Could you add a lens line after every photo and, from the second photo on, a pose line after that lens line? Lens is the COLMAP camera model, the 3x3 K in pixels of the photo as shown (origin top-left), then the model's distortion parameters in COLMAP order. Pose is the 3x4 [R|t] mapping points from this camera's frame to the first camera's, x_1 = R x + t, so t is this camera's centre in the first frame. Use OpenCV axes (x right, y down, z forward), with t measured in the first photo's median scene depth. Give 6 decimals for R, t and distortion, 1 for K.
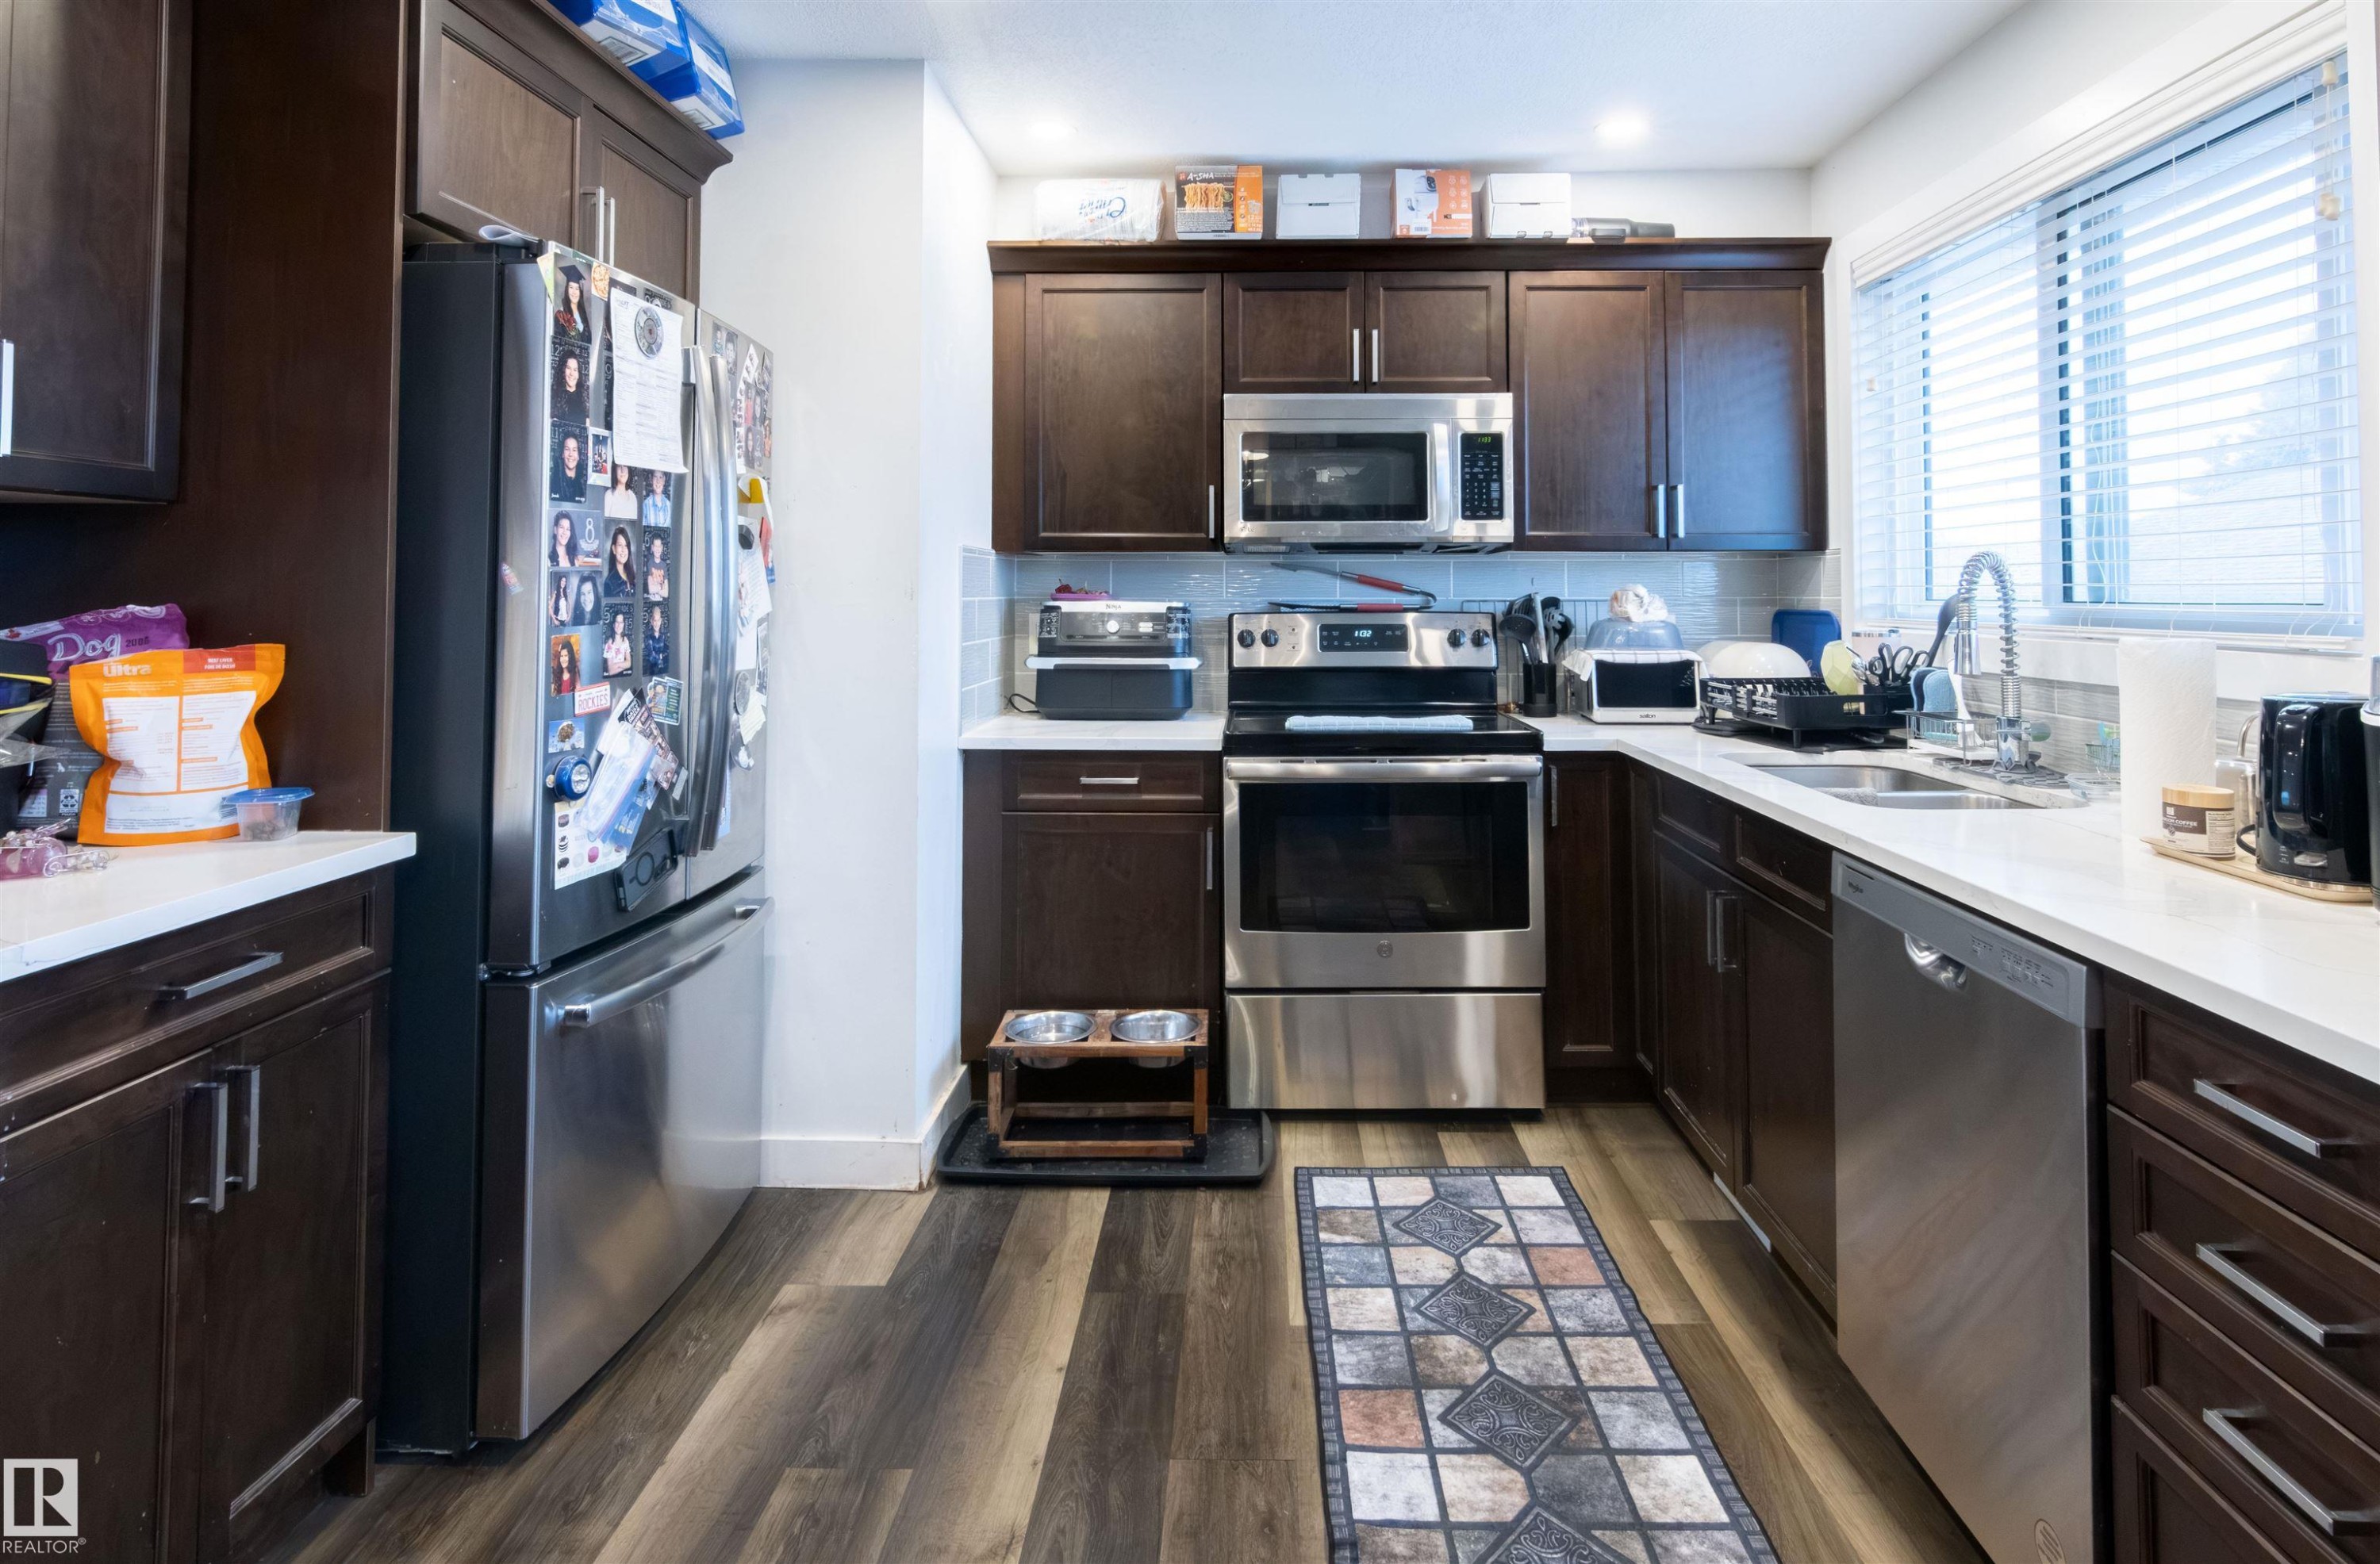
lens RADIAL K [[1287.8, 0, 1189.9], [0, 1287.8, 613.1], [0, 0, 1]] dist [-0.000999, -0.000453]
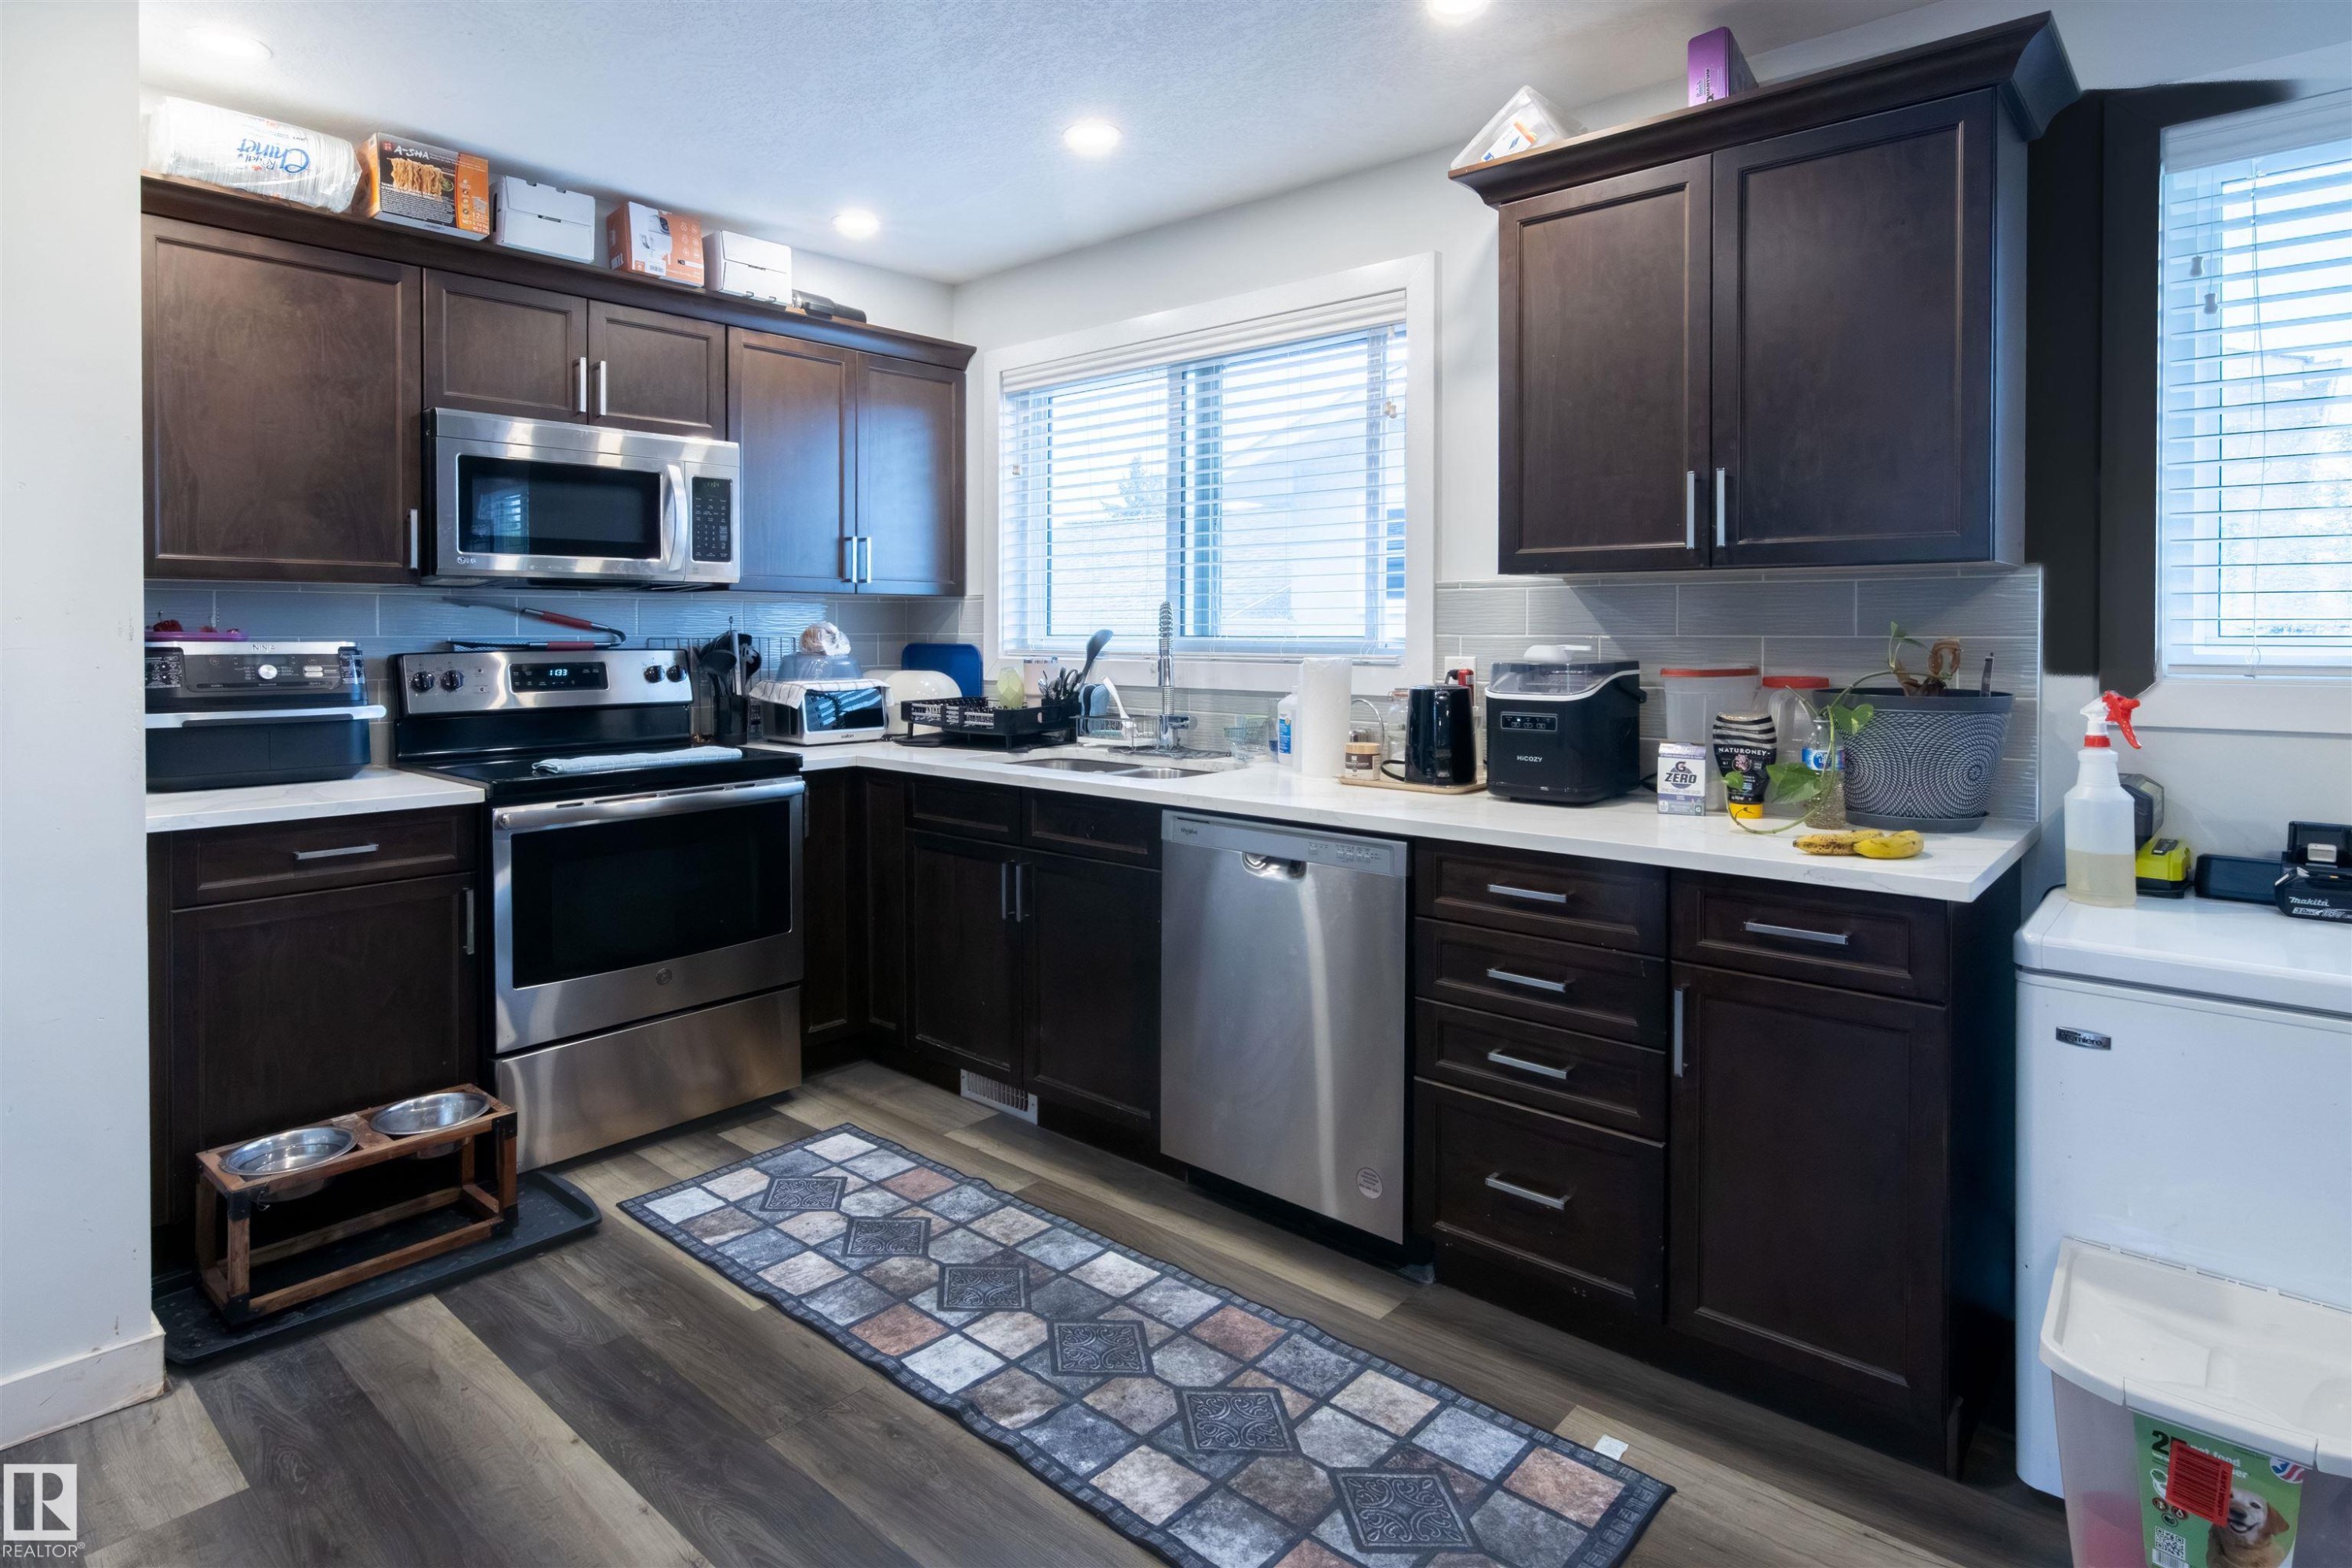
lens RADIAL K [[1228.0, 0, 1162.7], [0, 1228.0, 723.0], [0, 0, 1]] dist [0.000440, 0.000945]
pose [[0.664932, -0.057851, 0.744661, -0.296794], [0.012642, 0.997725, 0.066222, -0.002010], [-0.746797, -0.034619, 0.664150, 0.052533]]
